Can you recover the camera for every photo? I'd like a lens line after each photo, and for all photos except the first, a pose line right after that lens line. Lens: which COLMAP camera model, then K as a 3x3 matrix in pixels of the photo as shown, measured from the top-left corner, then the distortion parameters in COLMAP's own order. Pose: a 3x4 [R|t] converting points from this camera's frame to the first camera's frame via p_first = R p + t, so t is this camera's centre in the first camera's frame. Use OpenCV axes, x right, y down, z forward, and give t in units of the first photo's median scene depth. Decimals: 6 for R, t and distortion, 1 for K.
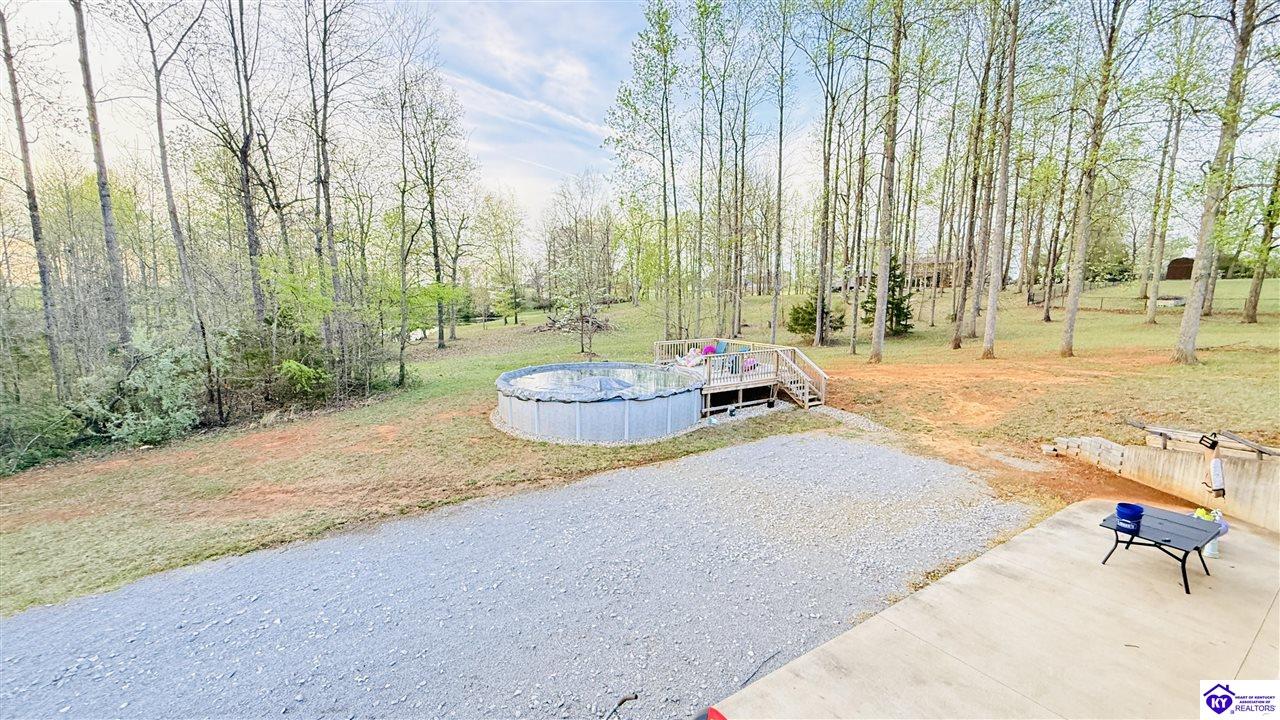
lens RADIAL K [[509.2, 0, 643.5], [0, 509.2, 362.0], [0, 0, 1]] dist [-0.003911, 0.000288]
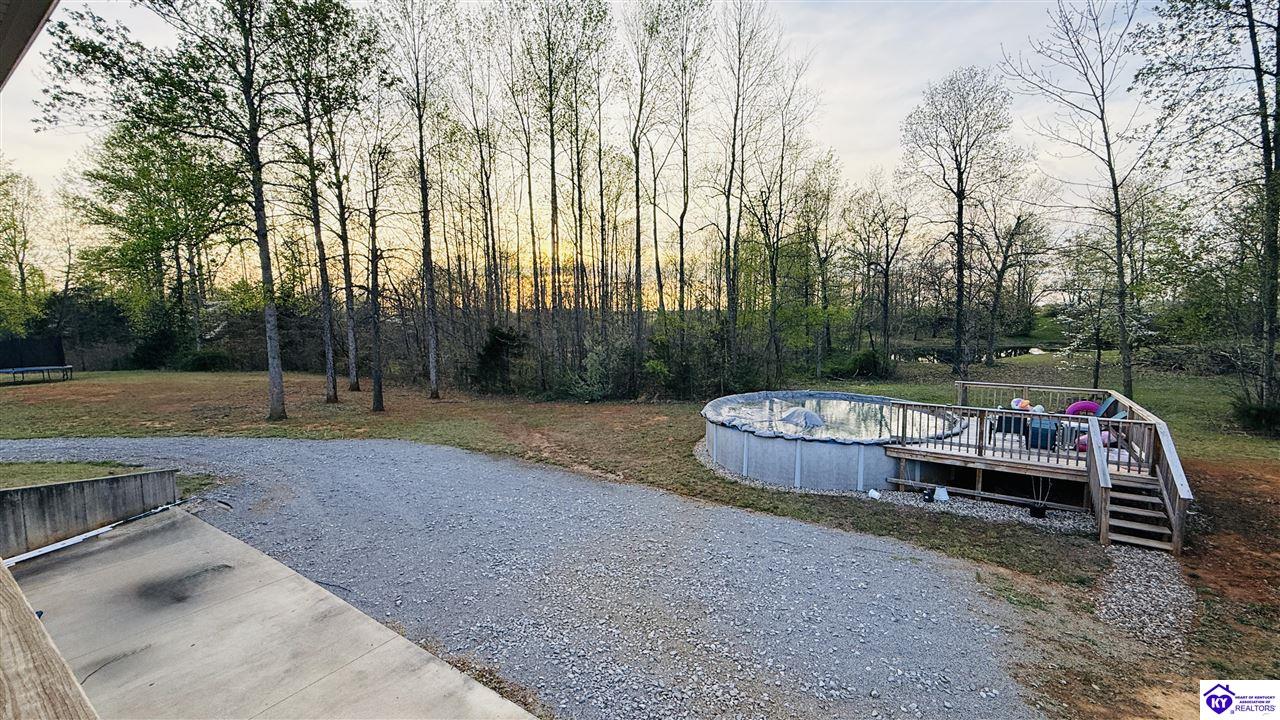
lens RADIAL K [[509.2, 0, 644.1], [0, 509.2, 363.7], [0, 0, 1]] dist [-0.003911, 0.000288]
pose [[0.404210, 0.086090, -0.910606, 0.722933], [-0.118227, 0.992127, 0.041317, -0.062682], [0.906993, 0.090957, 0.411206, 0.464845]]
